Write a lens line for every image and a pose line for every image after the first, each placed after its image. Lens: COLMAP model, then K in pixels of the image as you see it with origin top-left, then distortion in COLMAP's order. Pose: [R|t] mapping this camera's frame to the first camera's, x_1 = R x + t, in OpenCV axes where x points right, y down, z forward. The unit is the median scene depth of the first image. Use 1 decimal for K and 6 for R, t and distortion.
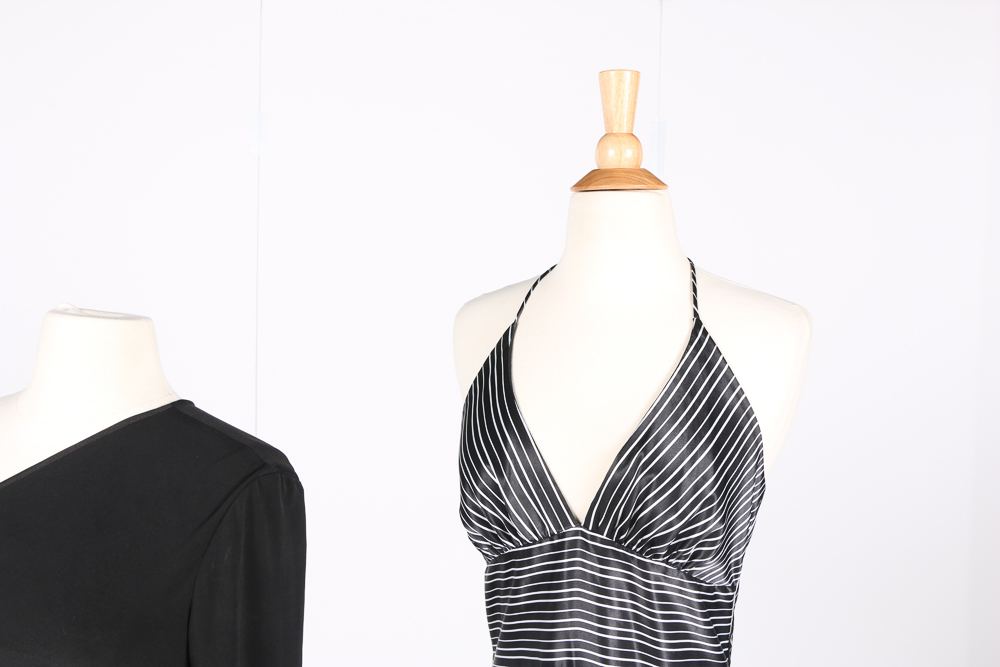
lens RADIAL K [[1036.7, 0, 504.8], [0, 1036.7, 335.5], [0, 0, 1]] dist [-0.097823, 0.000000]
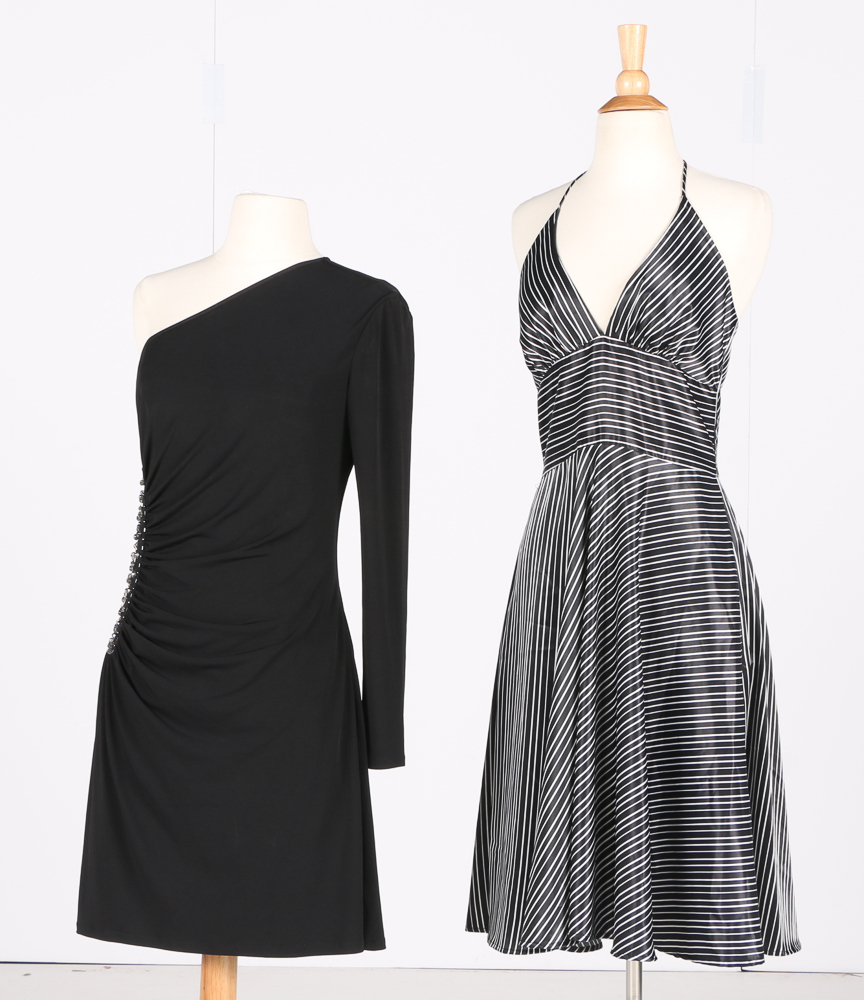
lens RADIAL K [[2297.4, 0, 457.0], [0, 2297.4, 502.3], [0, 0, 1]] dist [0.033882, 0.000000]
pose [[0.999270, -0.008288, -0.037296, -0.015198], [0.007294, 0.999617, -0.026711, 0.501209], [0.037503, 0.026420, 0.998947, -2.242470]]
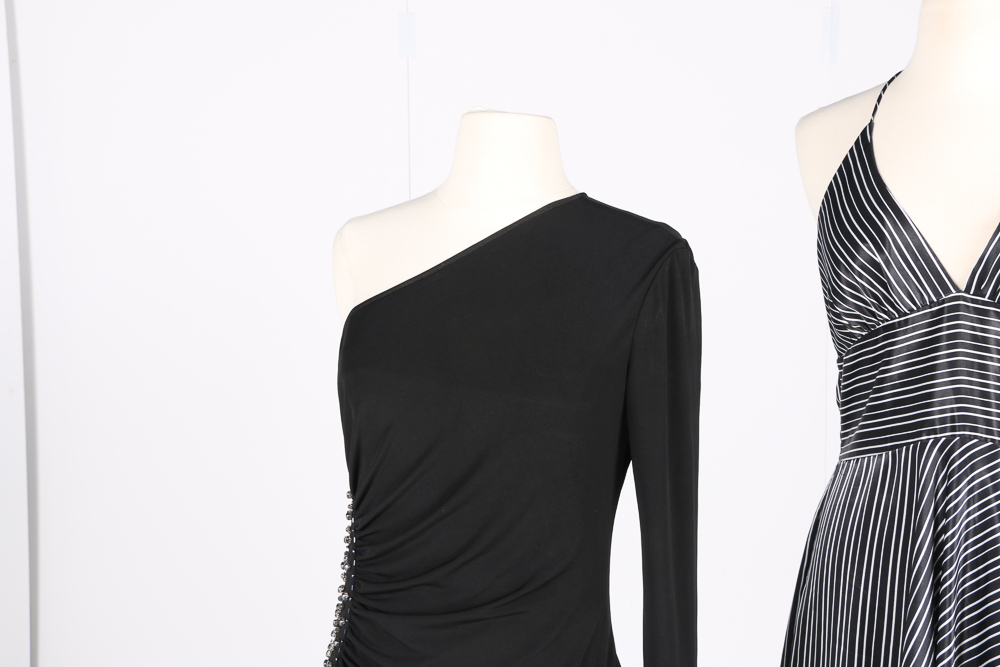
lens RADIAL K [[1144.6, 0, 506.0], [0, 1144.6, 340.6], [0, 0, 1]] dist [0.005080, 0.000000]
pose [[0.998240, -0.024122, -0.054174, -0.339852], [0.026161, 0.998964, 0.037250, 0.175555], [0.053219, -0.038601, 0.997836, -0.241337]]
